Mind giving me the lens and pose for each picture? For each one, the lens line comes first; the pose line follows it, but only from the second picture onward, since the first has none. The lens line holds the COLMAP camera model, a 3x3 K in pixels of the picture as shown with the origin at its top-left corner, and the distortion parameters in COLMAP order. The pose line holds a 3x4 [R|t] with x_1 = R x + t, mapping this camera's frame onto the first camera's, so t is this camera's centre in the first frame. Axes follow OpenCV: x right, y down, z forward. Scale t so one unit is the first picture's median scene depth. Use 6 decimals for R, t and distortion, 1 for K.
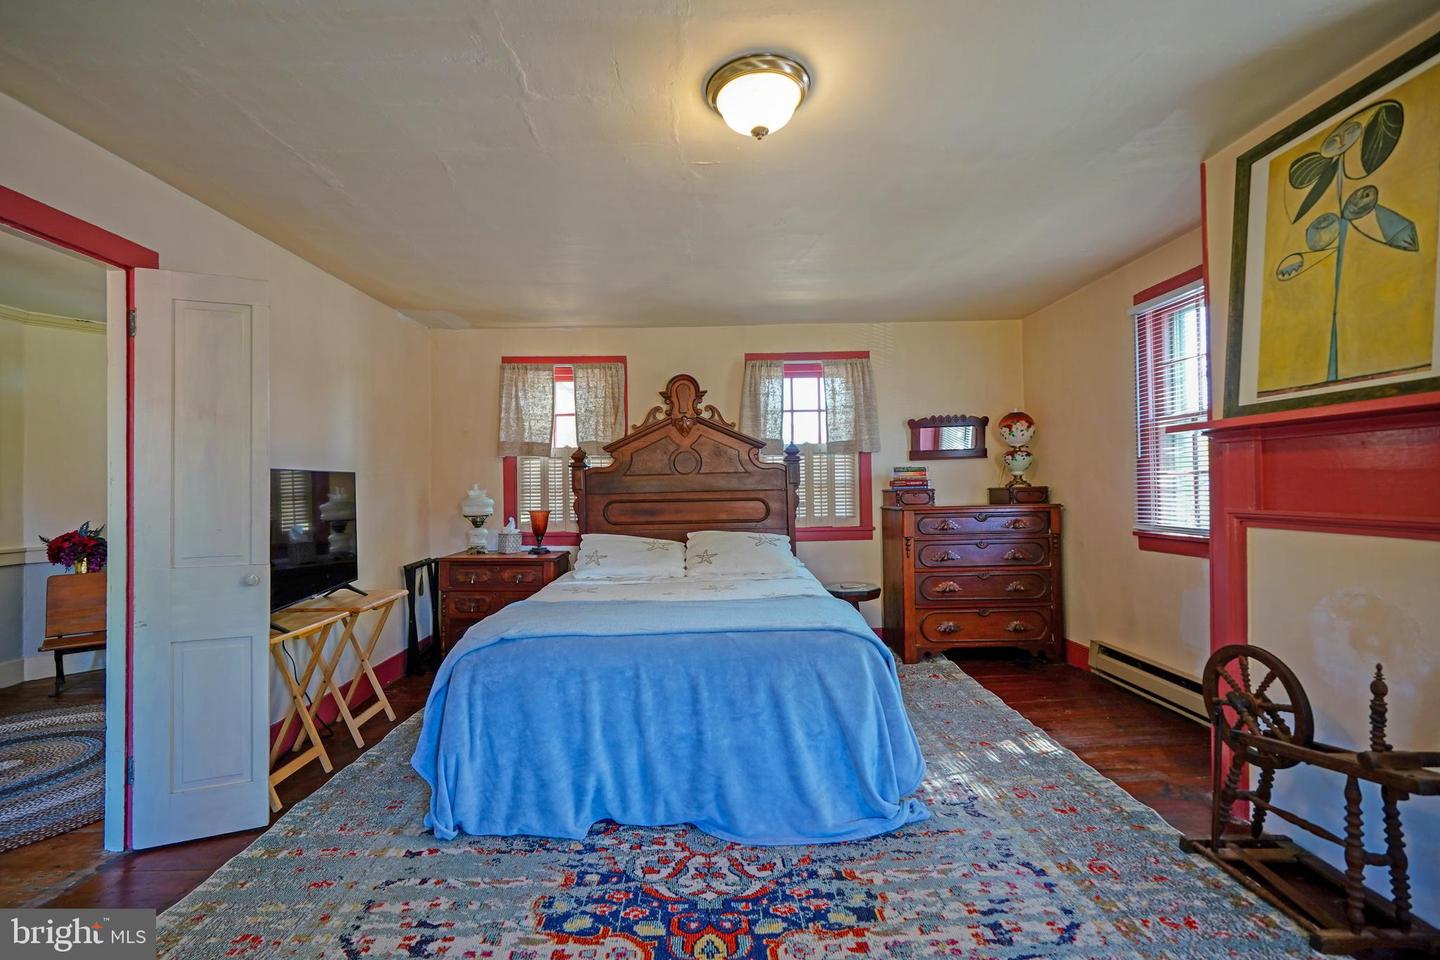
lens RADIAL K [[608.6, 0, 706.6], [0, 608.6, 481.9], [0, 0, 1]] dist [-0.007099, 0.004143]
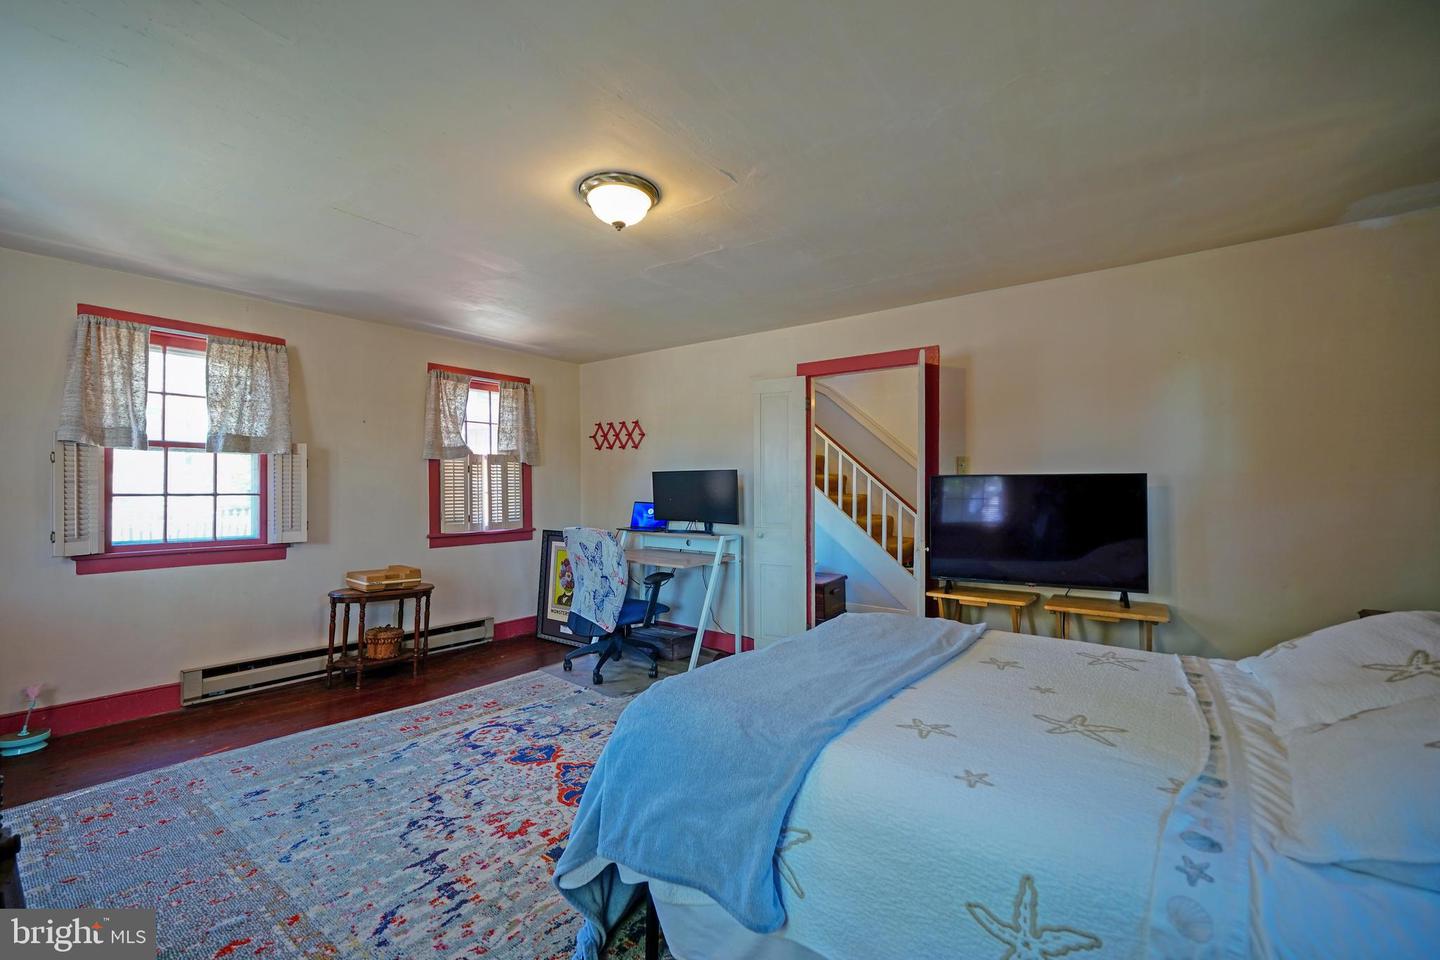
lens RADIAL K [[608.6, 0, 710.5], [0, 608.6, 482.5], [0, 0, 1]] dist [-0.007099, 0.004143]
pose [[-0.615137, 0.009260, -0.788366, 0.842484], [0.009590, 0.999945, 0.004262, -0.018905], [0.788362, -0.004938, -0.615192, 1.644715]]
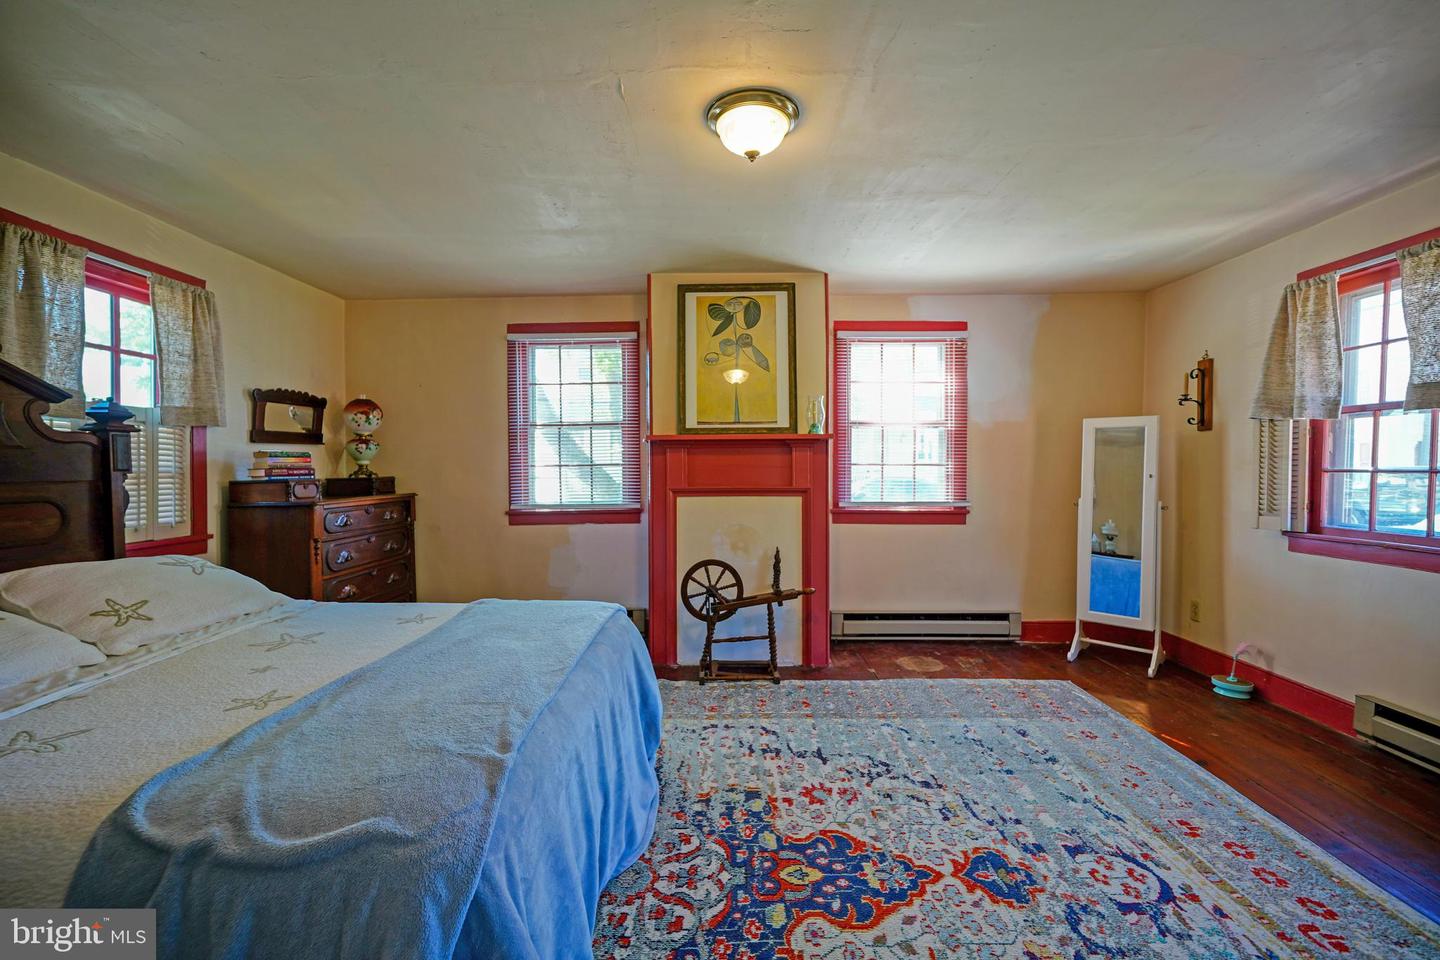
lens RADIAL K [[608.6, 0, 706.7], [0, 608.6, 480.7], [0, 0, 1]] dist [-0.007099, 0.004143]
pose [[0.026694, -0.003776, 0.999637, -0.878077], [0.000424, 0.999993, 0.003766, 0.021314], [-0.999644, 0.000323, 0.026696, 0.883913]]
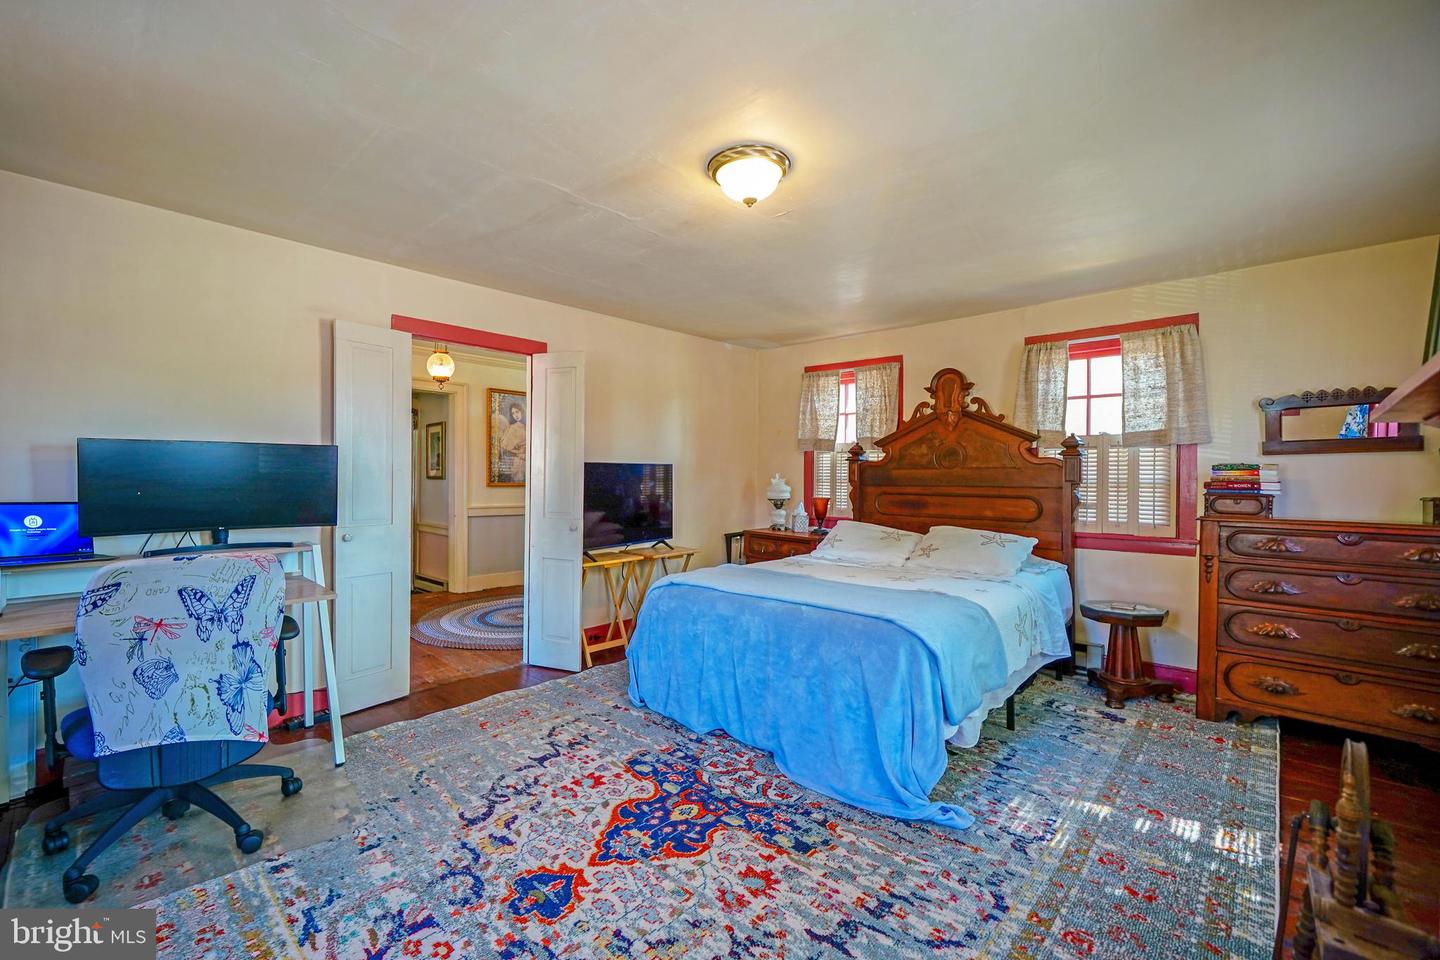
lens RADIAL K [[608.6, 0, 710.1], [0, 608.6, 480.8], [0, 0, 1]] dist [-0.007099, 0.004143]
pose [[0.723697, 0.030199, -0.689457, 0.767162], [-0.017941, 0.999528, 0.024948, -0.021726], [0.689884, -0.005686, 0.723897, 0.021428]]
